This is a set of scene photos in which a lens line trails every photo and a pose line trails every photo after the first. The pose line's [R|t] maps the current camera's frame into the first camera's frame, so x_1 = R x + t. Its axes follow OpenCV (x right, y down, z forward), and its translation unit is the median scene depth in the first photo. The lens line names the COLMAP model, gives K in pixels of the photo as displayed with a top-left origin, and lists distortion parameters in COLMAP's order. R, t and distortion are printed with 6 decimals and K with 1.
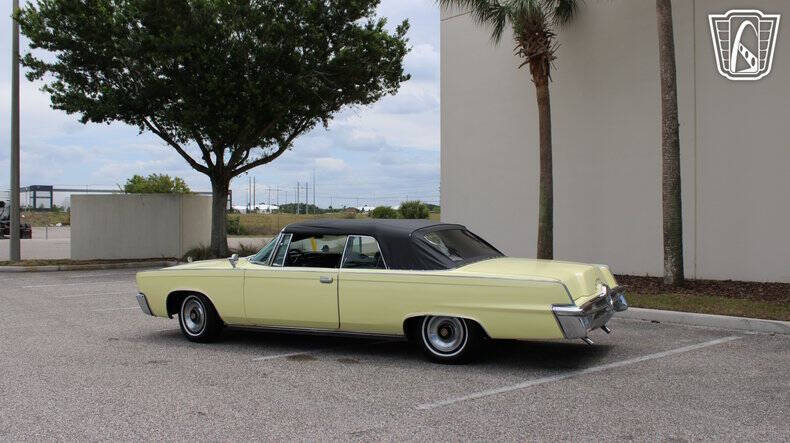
lens RADIAL K [[766.6, 0, 395.9], [0, 766.6, 218.4], [0, 0, 1]] dist [-0.119859, 0.000000]
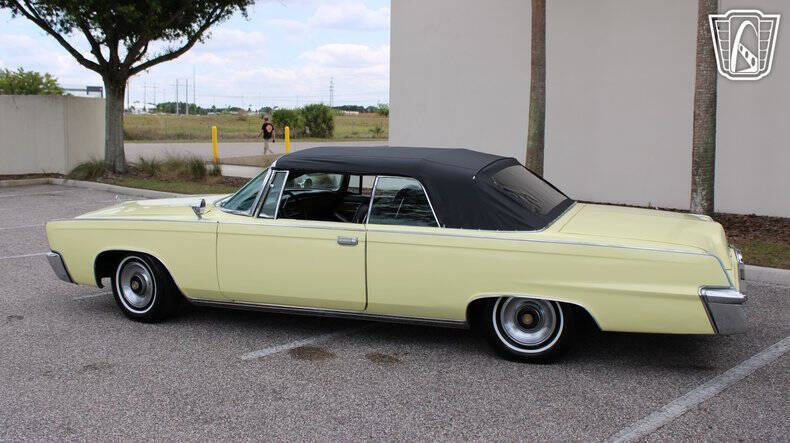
lens RADIAL K [[802.2, 0, 388.2], [0, 802.2, 221.0], [0, 0, 1]] dist [-0.072309, 0.000000]
pose [[0.991192, -0.001867, 0.132418, -0.093396], [-0.014739, 0.992134, 0.124311, -0.017422], [-0.131609, -0.125168, 0.983368, 0.178285]]
